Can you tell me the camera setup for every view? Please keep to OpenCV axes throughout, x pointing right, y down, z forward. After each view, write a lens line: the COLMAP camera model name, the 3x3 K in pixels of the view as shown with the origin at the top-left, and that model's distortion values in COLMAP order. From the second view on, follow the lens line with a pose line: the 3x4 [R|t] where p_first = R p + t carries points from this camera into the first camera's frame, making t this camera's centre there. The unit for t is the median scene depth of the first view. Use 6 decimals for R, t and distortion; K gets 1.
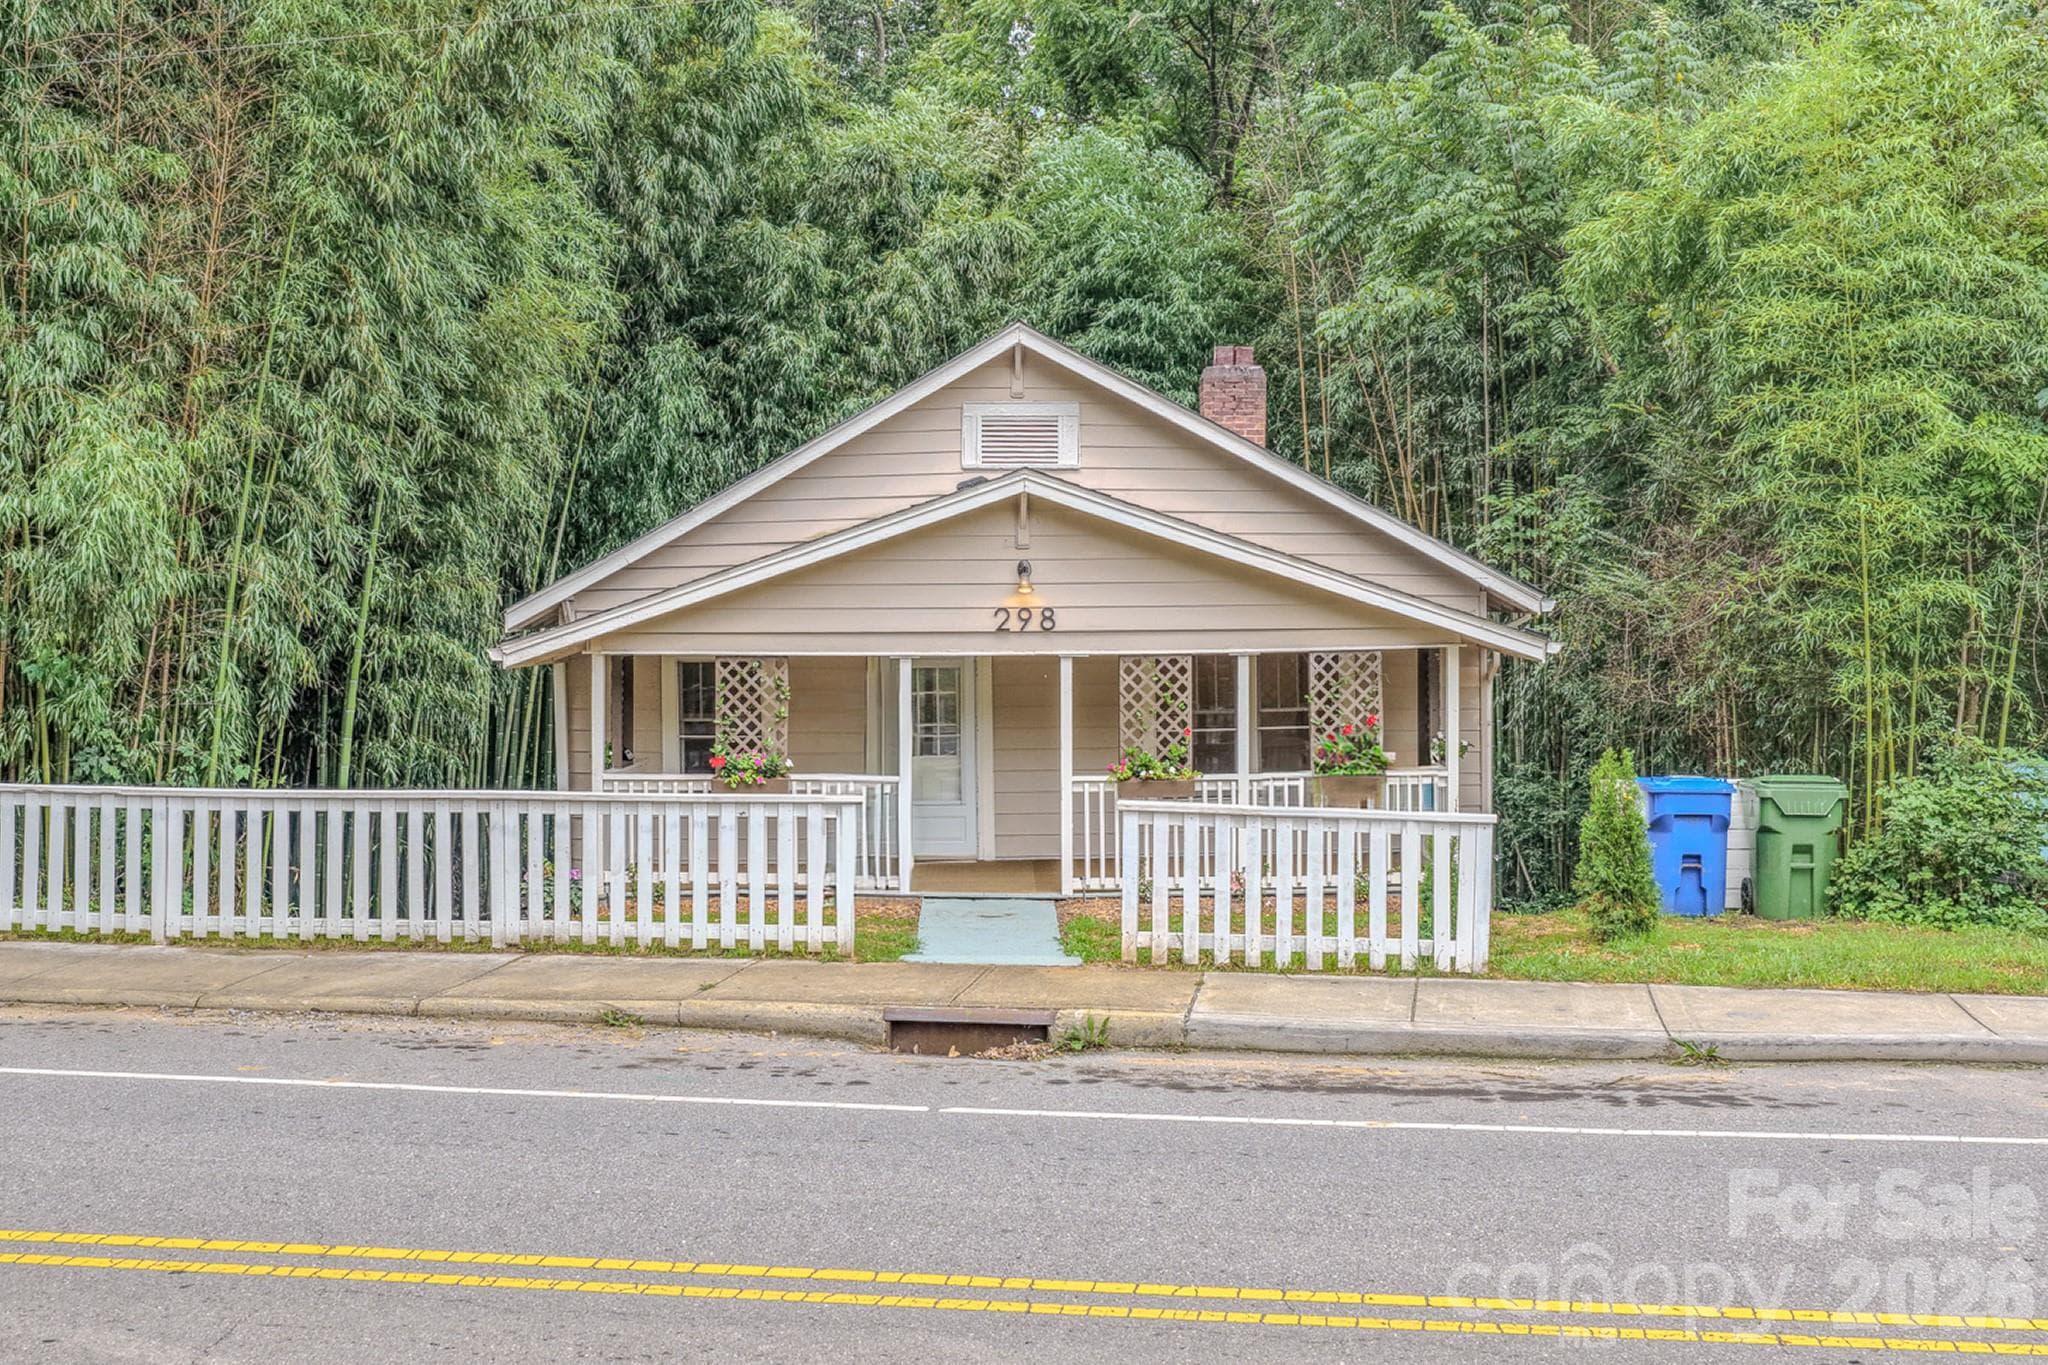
lens RADIAL K [[1706.1, 0, 1013.9], [0, 1706.1, 684.8], [0, 0, 1]] dist [0.023523, -0.017699]
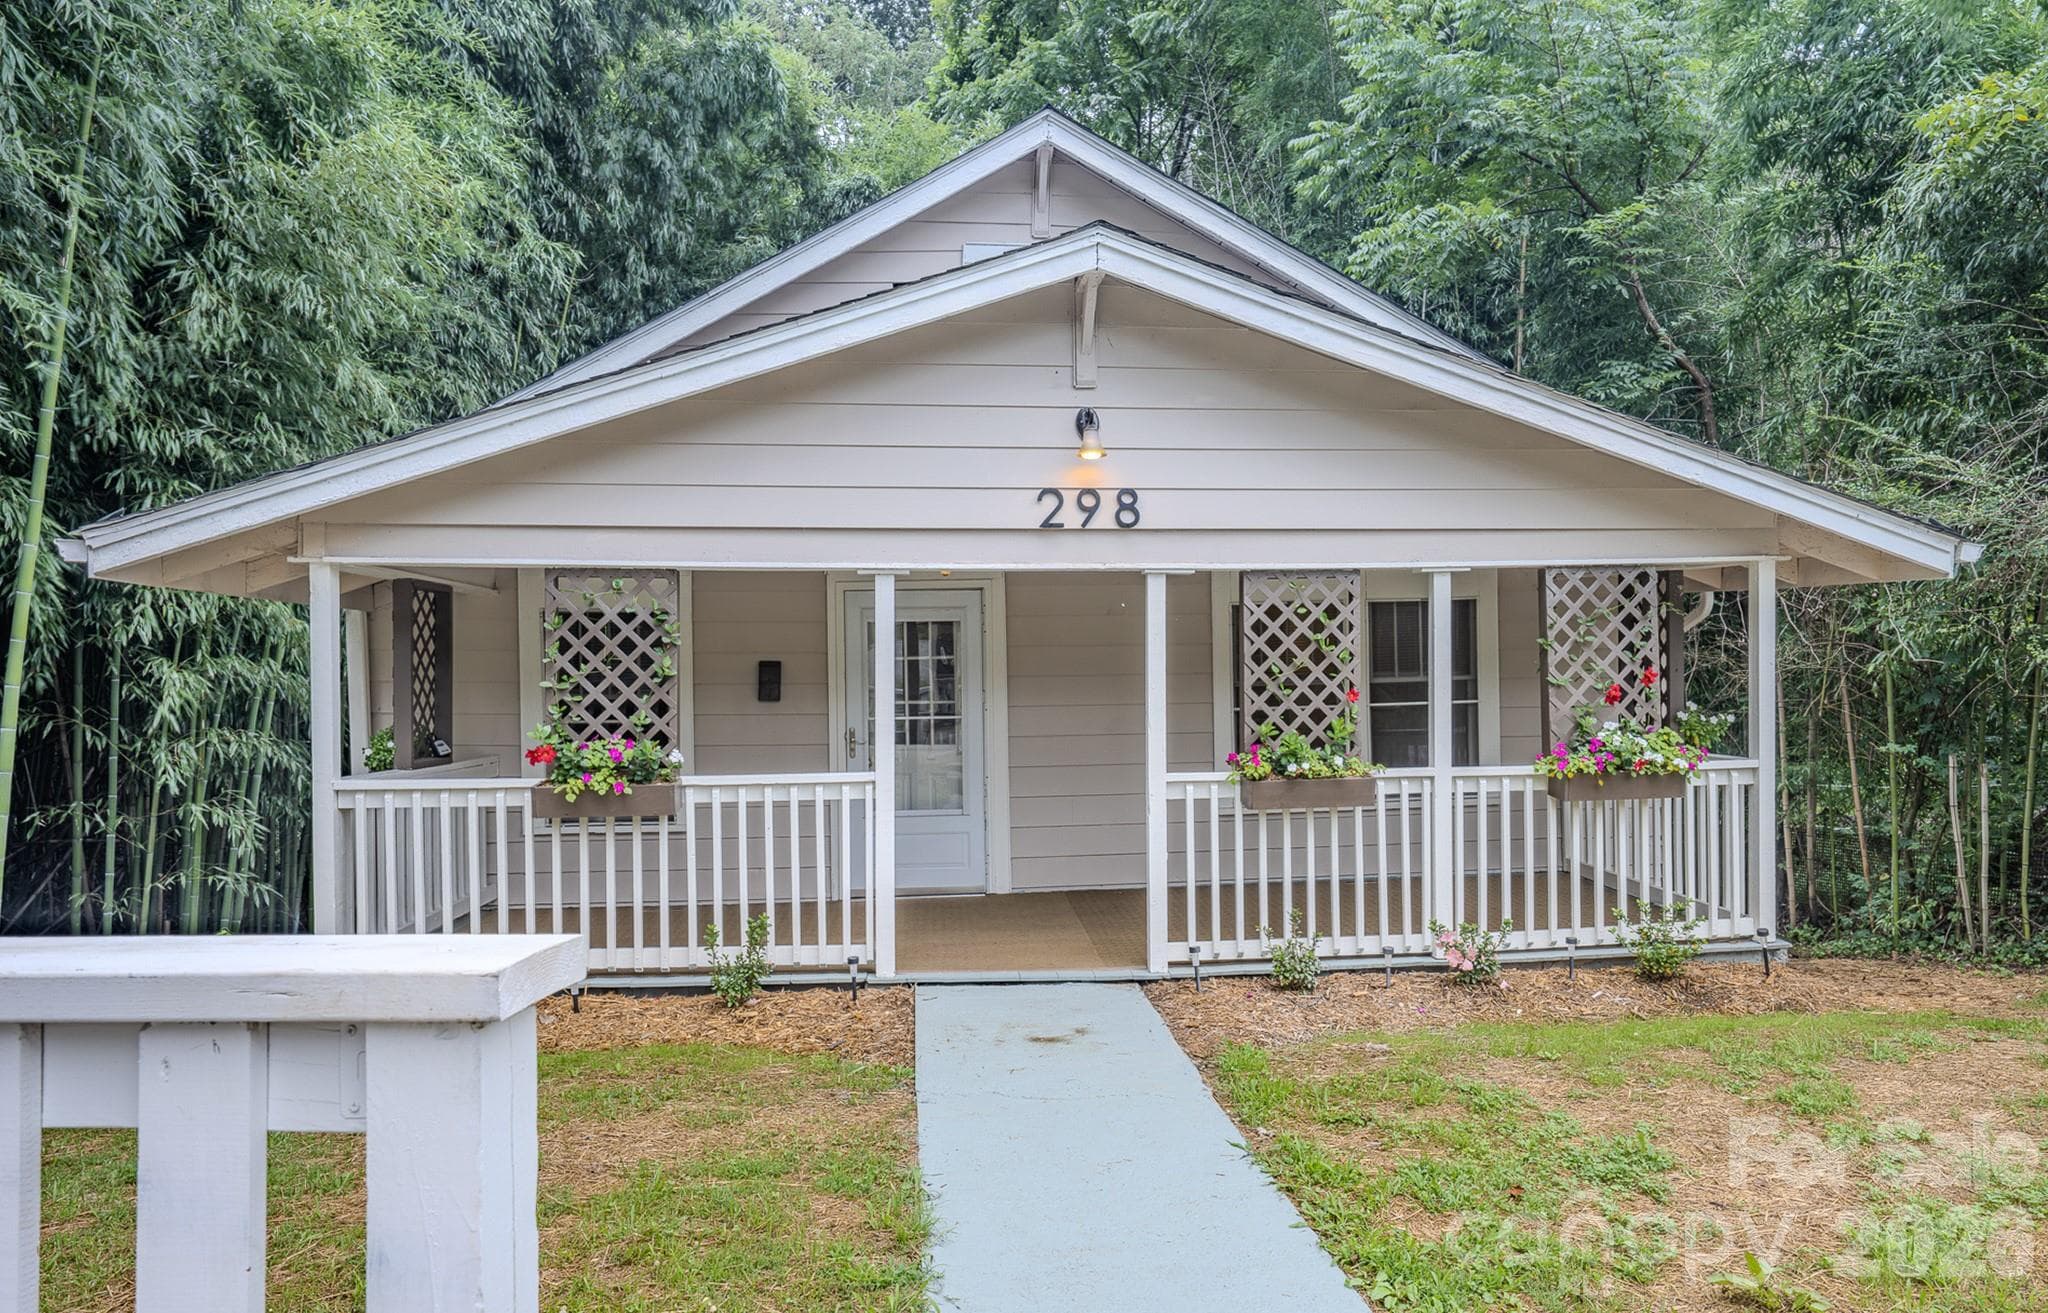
lens RADIAL K [[1178.2, 0, 1083.5], [0, 1178.2, 702.7], [0, 0, 1]] dist [0.024744, 0.002220]
pose [[0.994776, -0.005526, 0.101929, -0.037081], [0.005368, 0.999984, 0.001826, 0.027859], [-0.101938, -0.001270, 0.994790, 0.591286]]
